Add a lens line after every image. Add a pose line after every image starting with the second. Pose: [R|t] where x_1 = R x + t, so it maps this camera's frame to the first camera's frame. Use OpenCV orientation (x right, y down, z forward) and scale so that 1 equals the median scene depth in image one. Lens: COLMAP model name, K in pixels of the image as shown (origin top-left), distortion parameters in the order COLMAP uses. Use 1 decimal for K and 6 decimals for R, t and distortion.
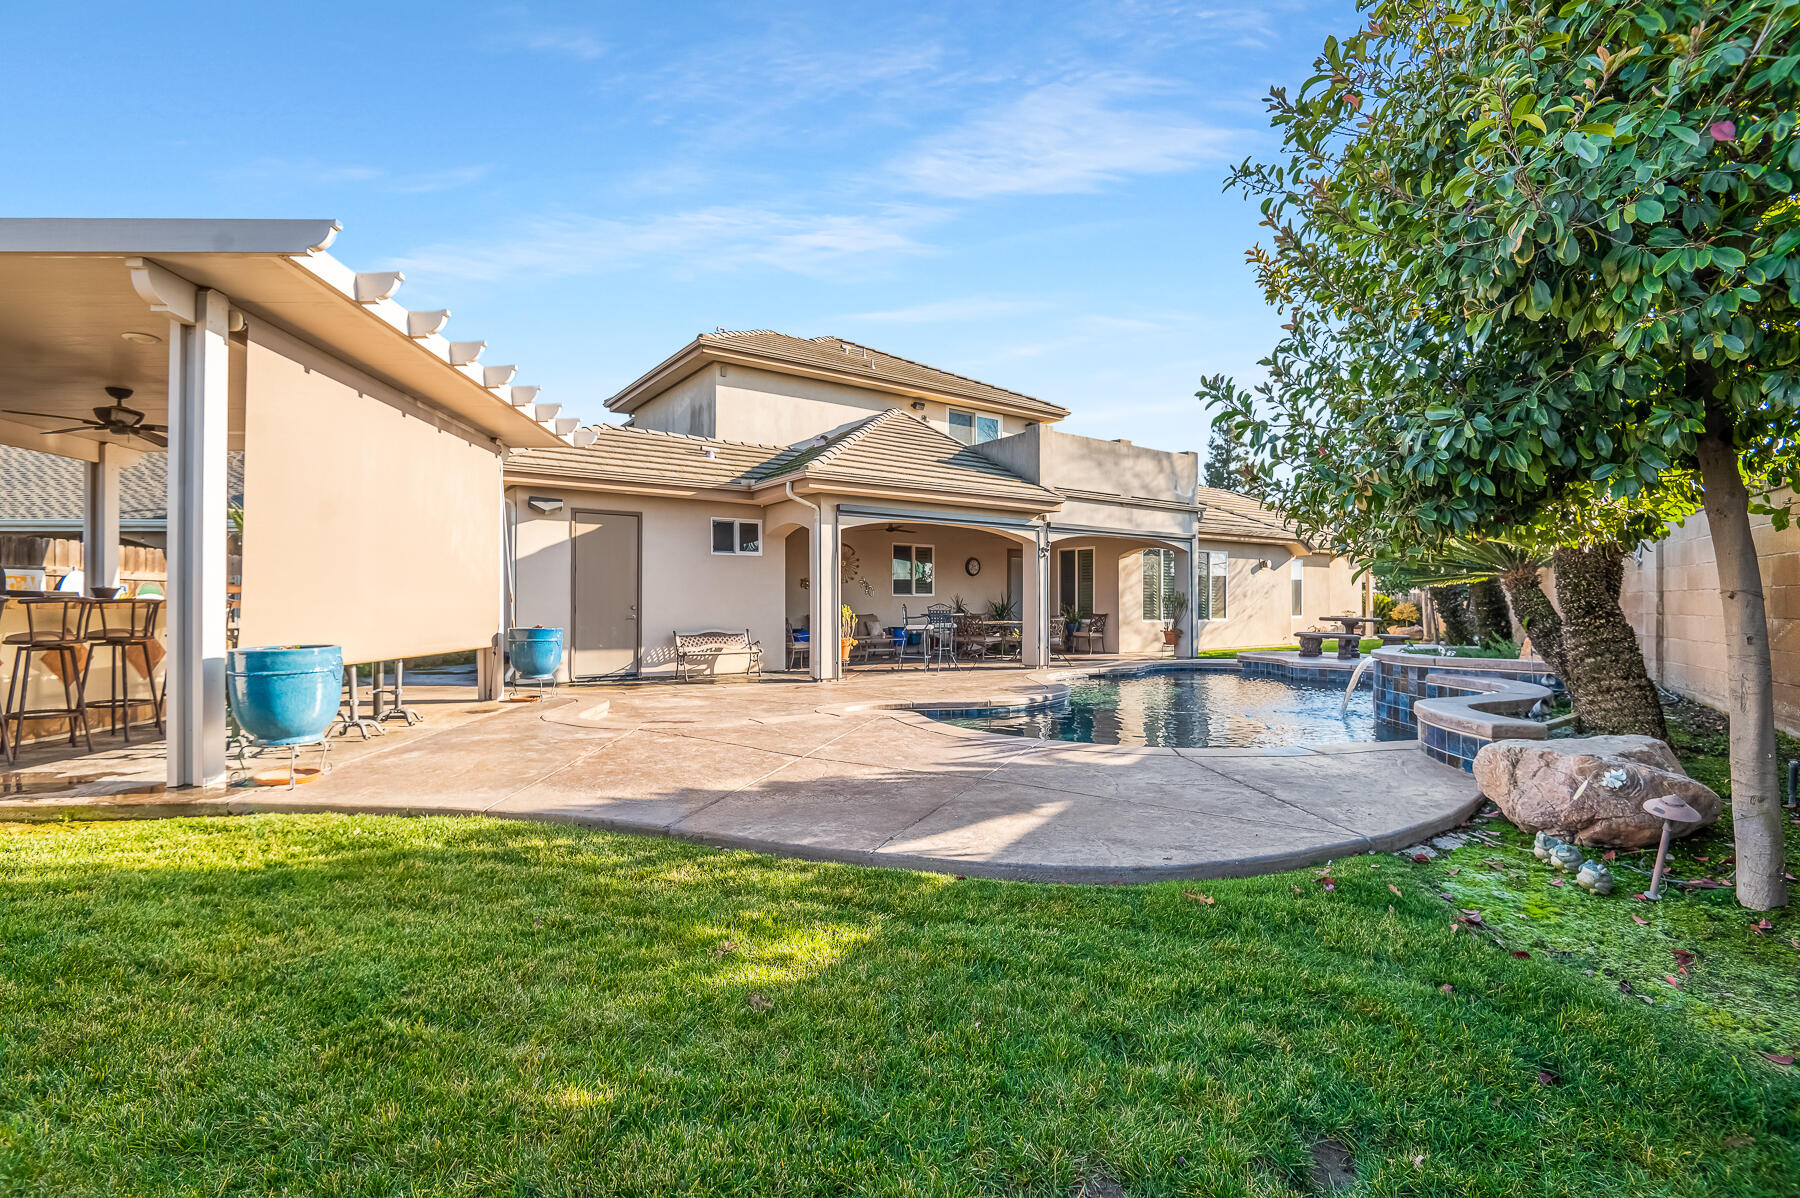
lens RADIAL K [[827.5, 0, 893.3], [0, 827.5, 591.8], [0, 0, 1]] dist [-0.012616, -0.004368]
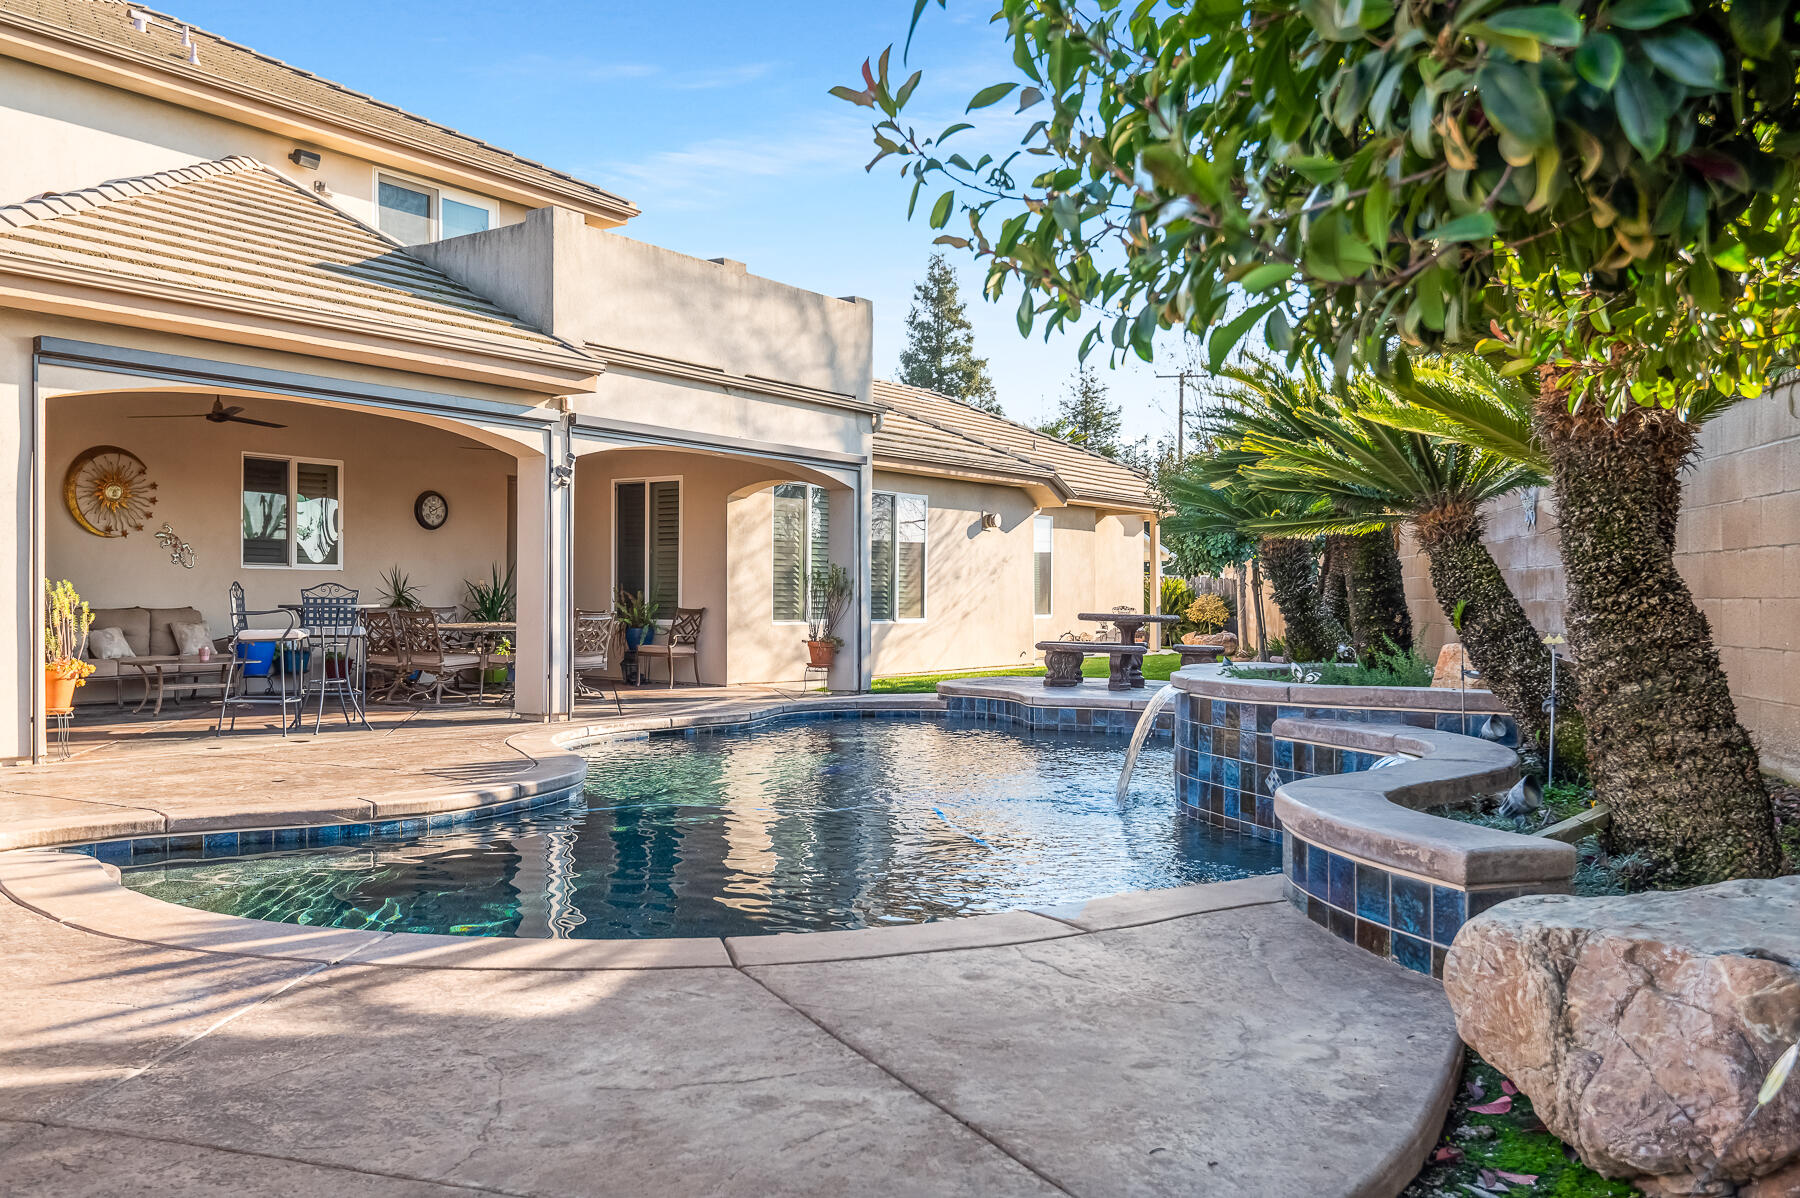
lens RADIAL K [[1498.9, 0, 894.1], [0, 1498.9, 597.3], [0, 0, 1]] dist [0.001926, 0.001274]
pose [[0.937737, 0.004361, 0.347319, 0.059961], [-0.009378, 0.999875, 0.012766, 0.008579], [-0.347220, -0.015228, 0.937660, 0.116807]]
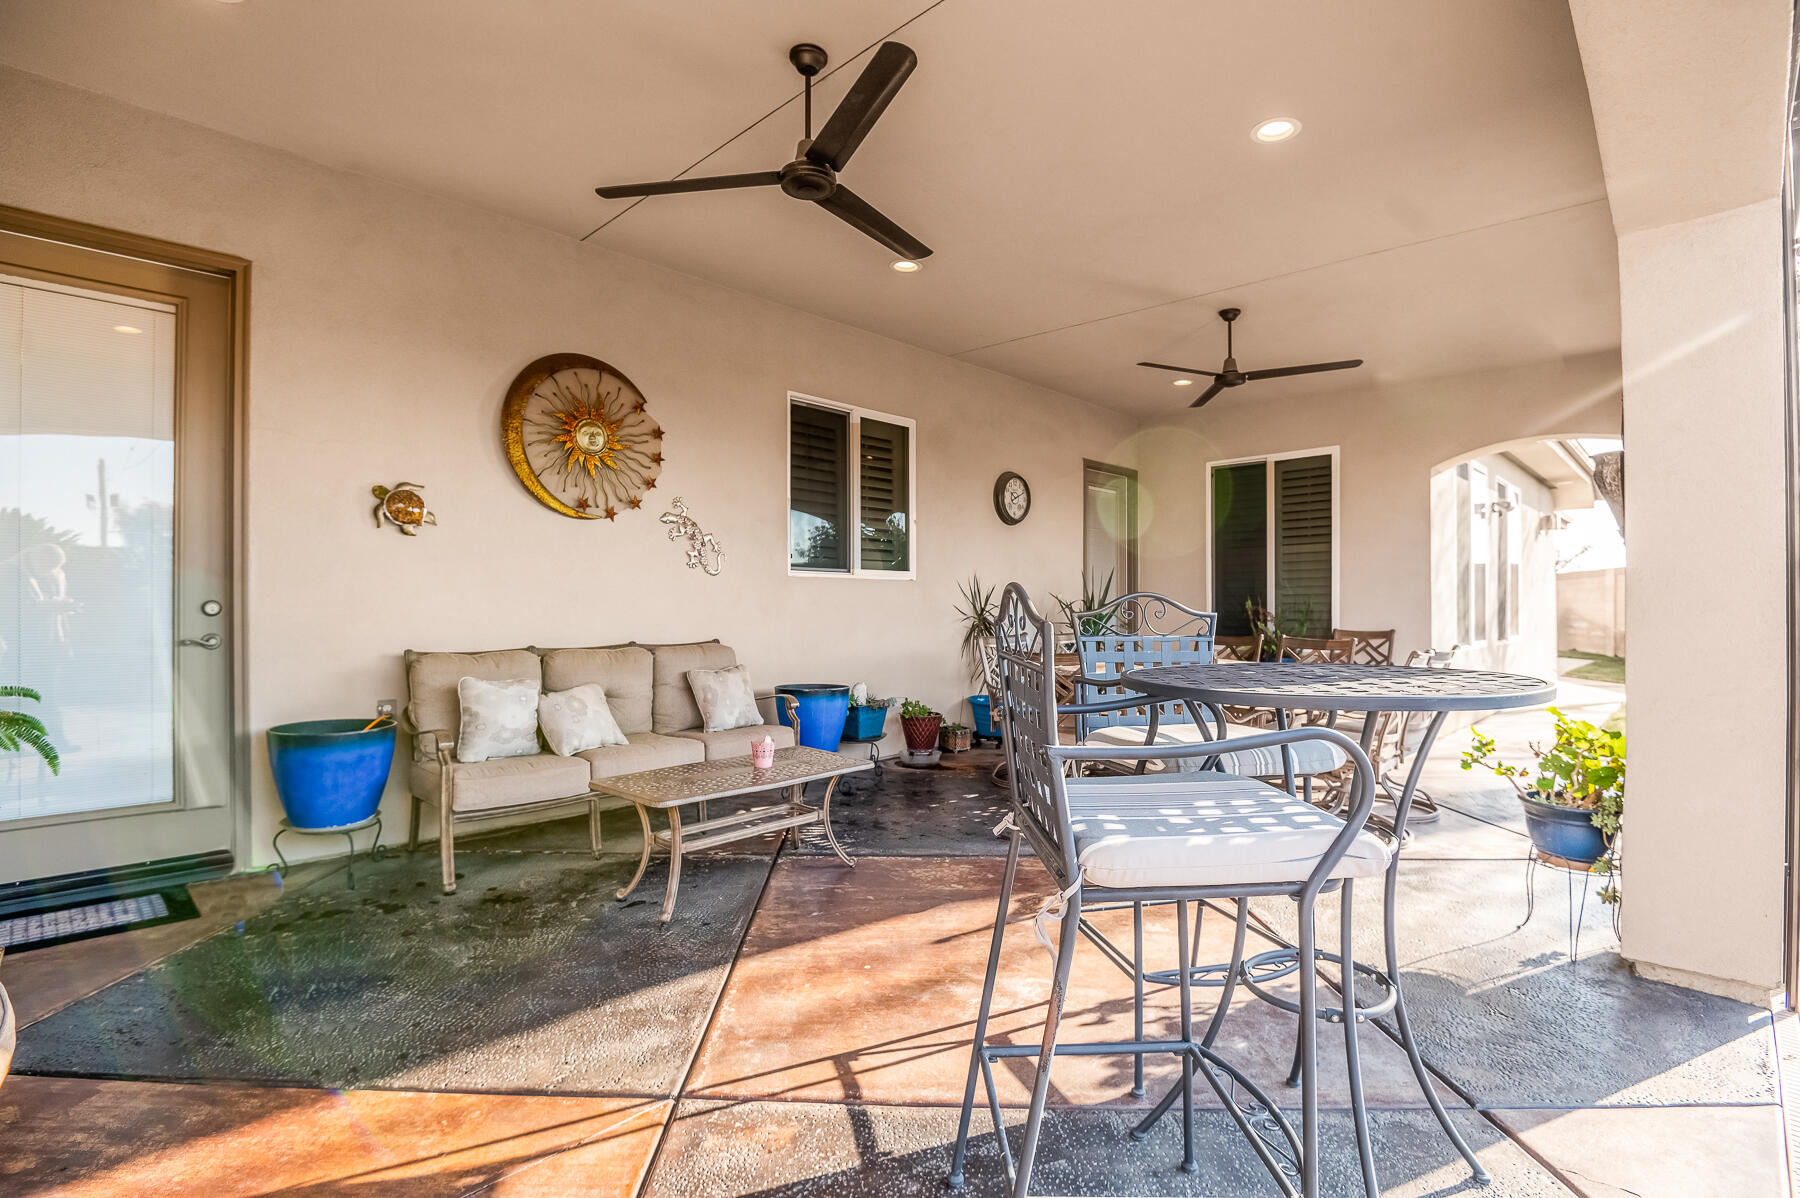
lens RADIAL K [[827.5, 0, 899.1], [0, 827.5, 605.5], [0, 0, 1]] dist [-0.012616, -0.004368]
pose [[0.984466, -0.003854, 0.175533, -0.016202], [0.002173, 0.999950, 0.009764, 0.015256], [-0.175562, -0.009231, 0.984425, 0.855231]]
